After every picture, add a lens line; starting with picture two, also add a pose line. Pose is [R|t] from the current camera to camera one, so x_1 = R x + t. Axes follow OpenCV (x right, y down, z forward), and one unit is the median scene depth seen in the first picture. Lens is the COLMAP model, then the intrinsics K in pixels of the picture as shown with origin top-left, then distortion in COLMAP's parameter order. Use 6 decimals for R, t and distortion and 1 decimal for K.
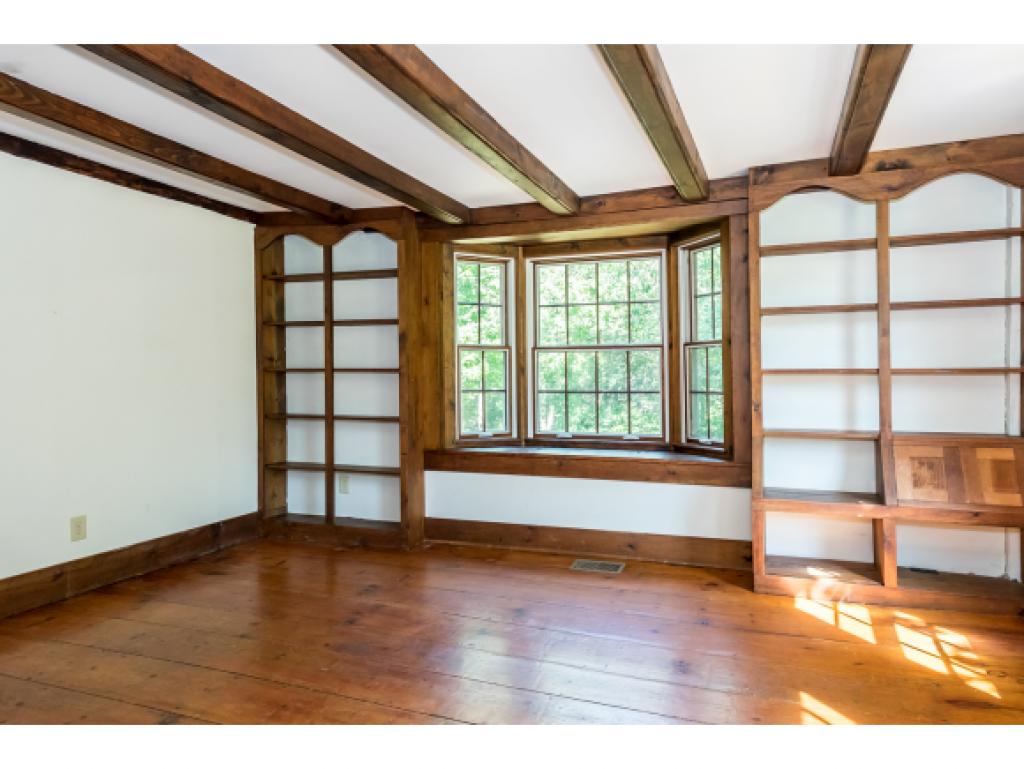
lens RADIAL K [[689.4, 0, 508.3], [0, 689.4, 382.4], [0, 0, 1]] dist [0.018276, -0.000836]
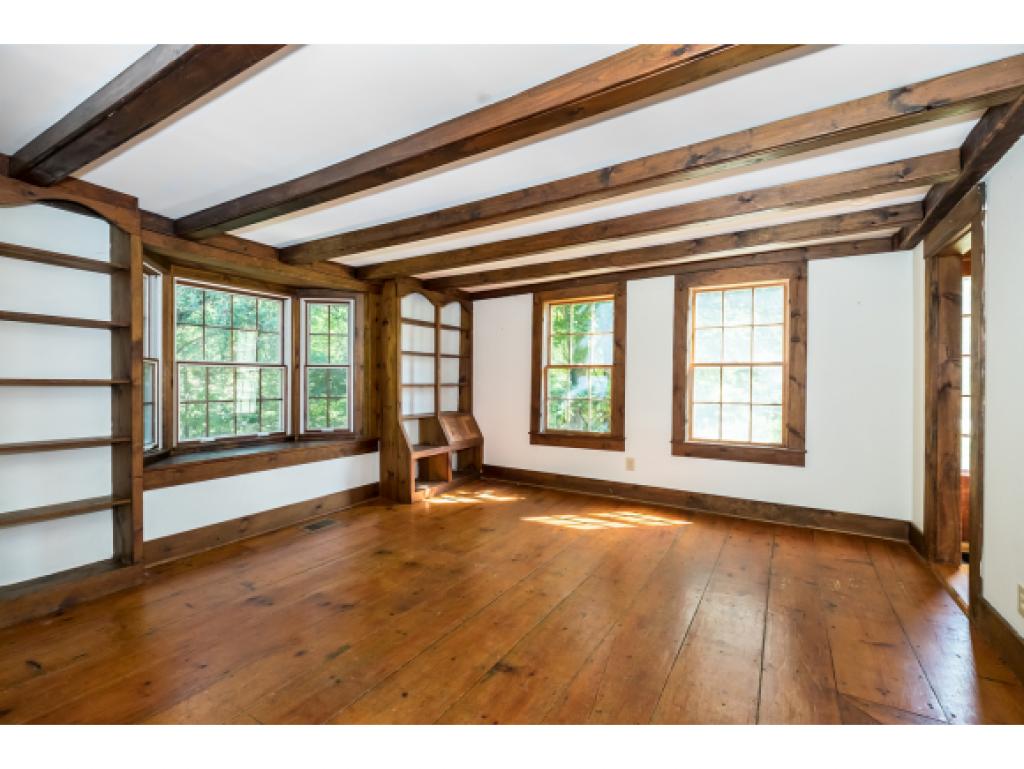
lens RADIAL K [[472.5, 0, 503.8], [0, 472.5, 385.5], [0, 0, 1]] dist [0.003790, -0.000072]
pose [[0.157718, -0.006991, 0.987459, -0.775955], [0.002390, 0.999975, 0.006697, -0.022135], [-0.987481, 0.001304, 0.157730, 0.495421]]
